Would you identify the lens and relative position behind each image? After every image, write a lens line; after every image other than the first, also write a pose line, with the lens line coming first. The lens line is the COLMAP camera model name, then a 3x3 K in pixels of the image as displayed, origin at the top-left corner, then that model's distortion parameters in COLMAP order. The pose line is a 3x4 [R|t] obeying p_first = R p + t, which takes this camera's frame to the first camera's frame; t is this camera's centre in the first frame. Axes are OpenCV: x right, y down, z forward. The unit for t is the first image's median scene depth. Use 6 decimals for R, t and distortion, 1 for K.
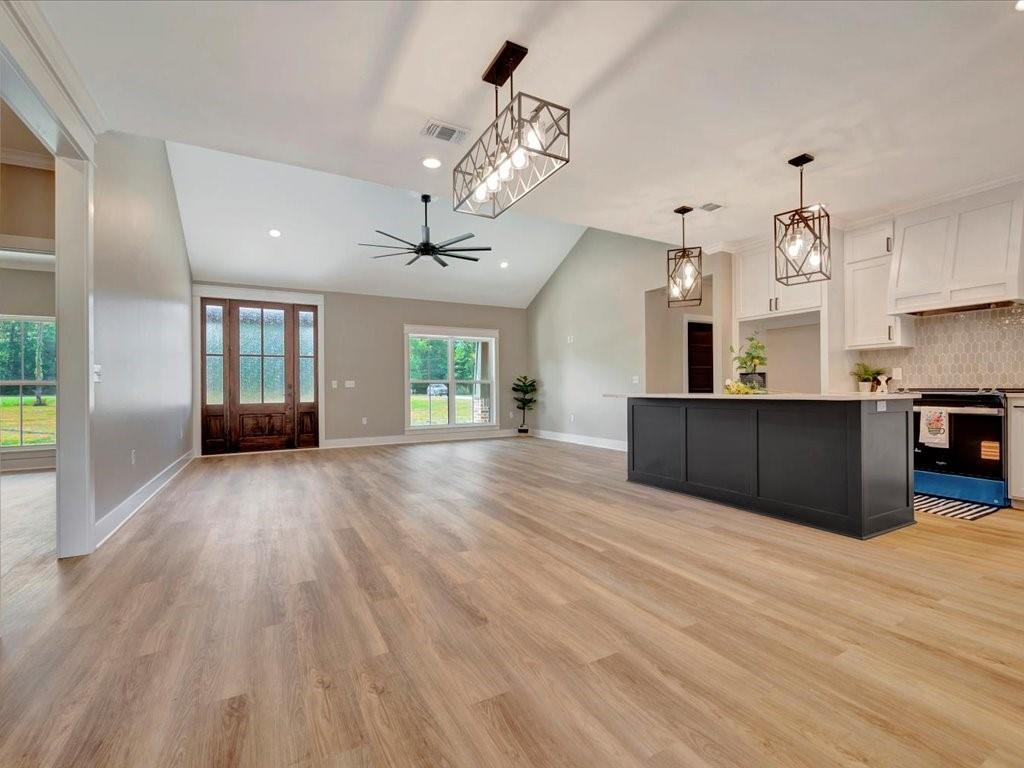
lens RADIAL K [[450.2, 0, 510.8], [0, 450.2, 397.1], [0, 0, 1]] dist [-0.010632, -0.000276]
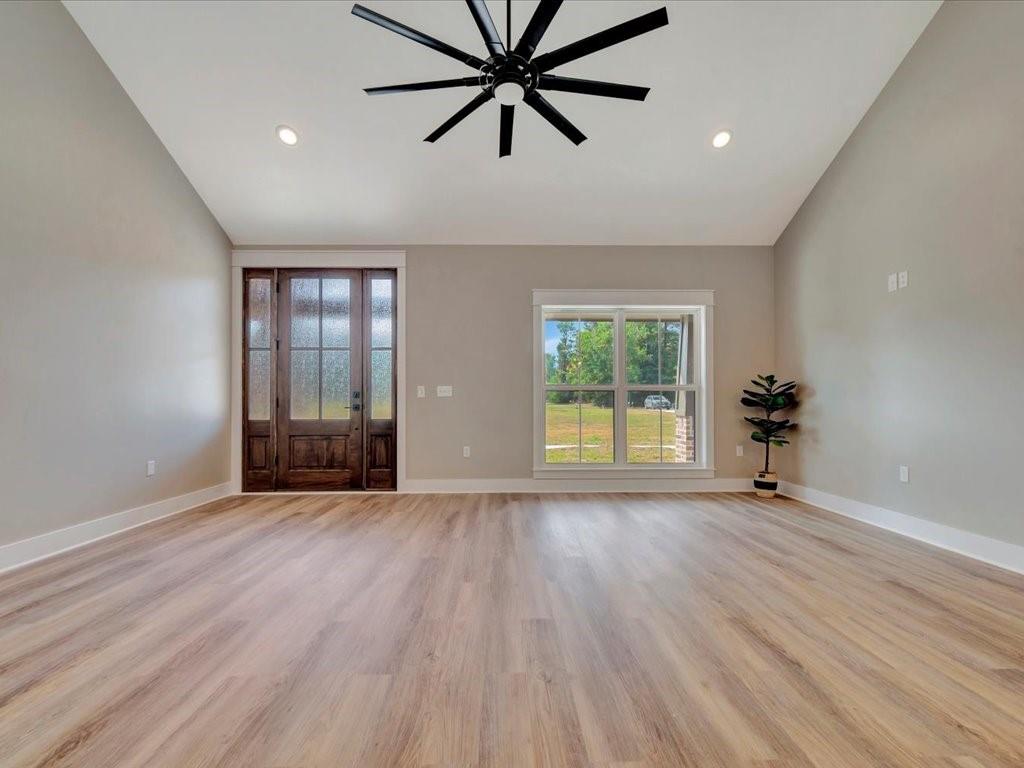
lens RADIAL K [[450.2, 0, 510.8], [0, 450.2, 397.1], [0, 0, 1]] dist [-0.010632, -0.000276]
pose [[0.883377, 0.005235, -0.468634, 0.012628], [-0.014891, 0.999746, -0.016900, -0.011849], [0.468427, 0.021907, 0.883231, 0.501182]]
